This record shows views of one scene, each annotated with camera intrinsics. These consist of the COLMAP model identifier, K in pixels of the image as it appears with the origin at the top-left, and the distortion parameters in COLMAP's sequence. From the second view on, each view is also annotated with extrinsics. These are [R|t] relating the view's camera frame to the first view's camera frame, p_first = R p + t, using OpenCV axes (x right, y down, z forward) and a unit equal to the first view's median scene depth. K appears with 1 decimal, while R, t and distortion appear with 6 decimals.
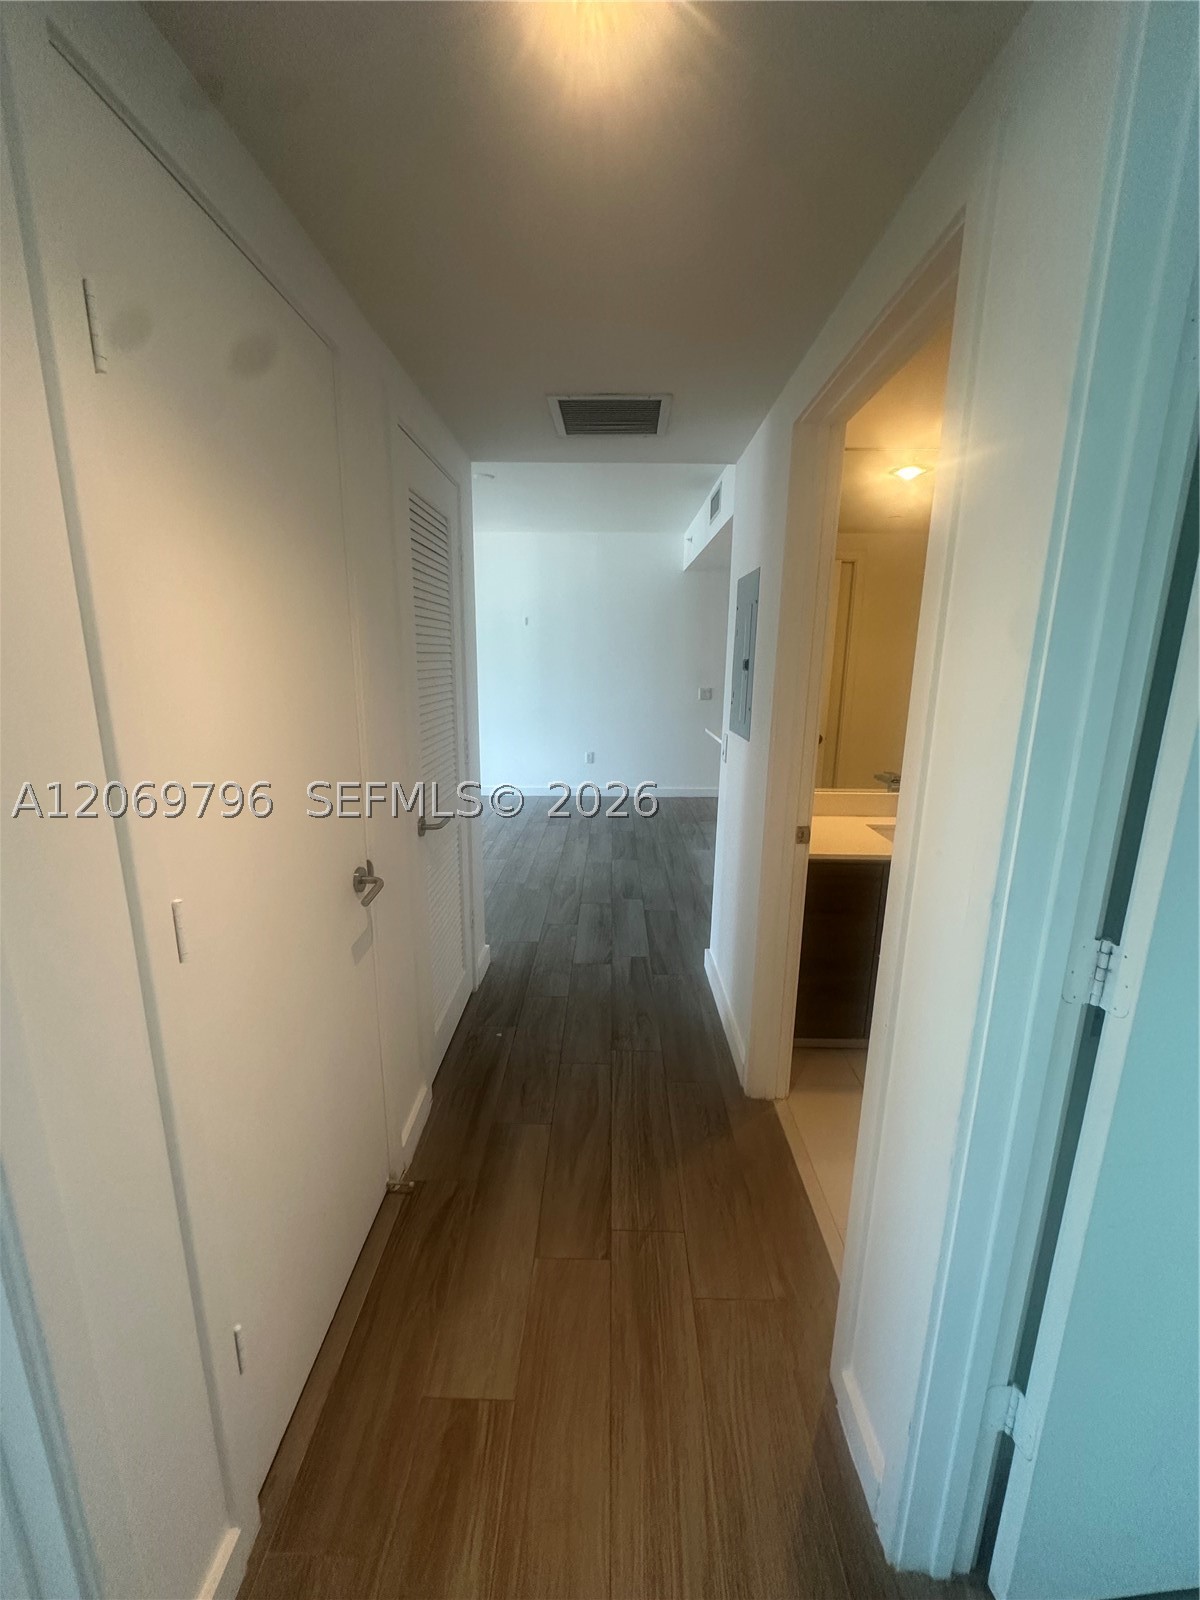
lens RADIAL K [[638.9, 0, 600.0], [0, 638.9, 800.0], [0, 0, 1]] dist [-0.003005, 0.000301]
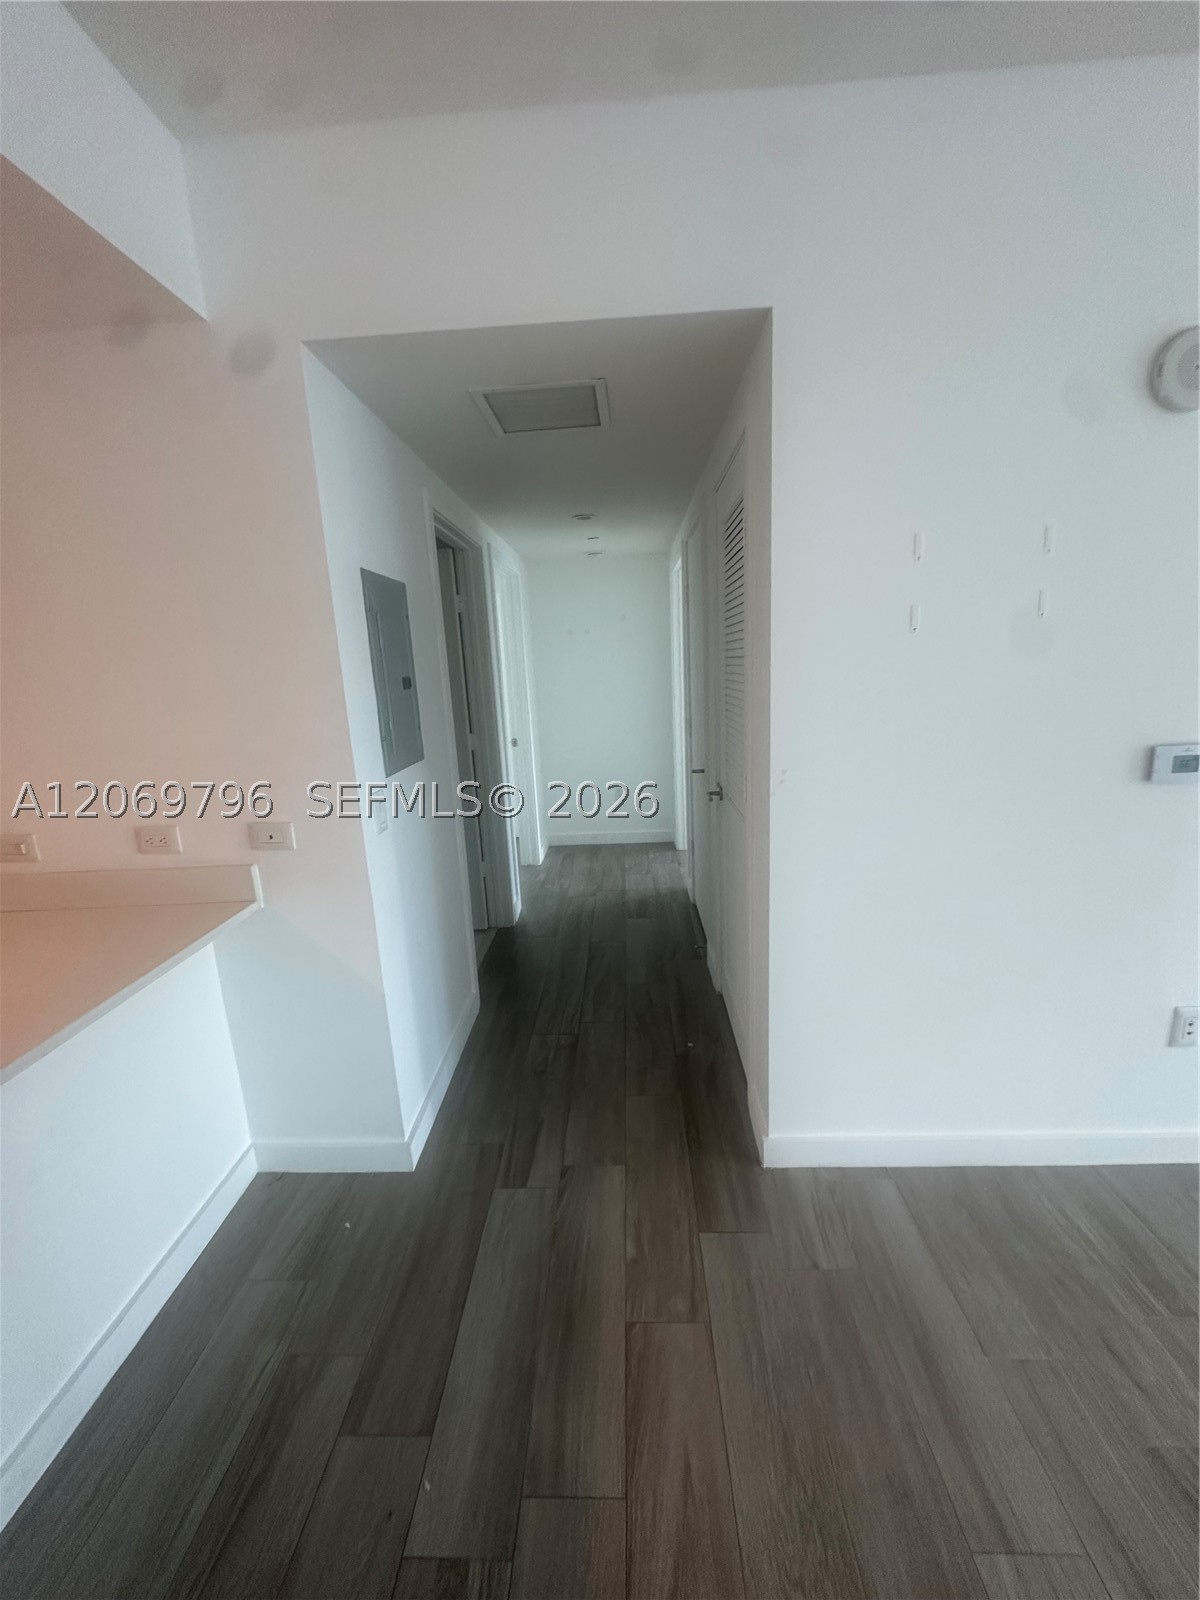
lens RADIAL K [[638.9, 0, 600.0], [0, 638.9, 800.0], [0, 0, 1]] dist [-0.003005, 0.000301]
pose [[-0.999163, 0.031644, 0.025925, -0.045361], [0.039579, 0.907972, 0.417157, -0.319186], [-0.010339, 0.417834, -0.908464, 1.406321]]
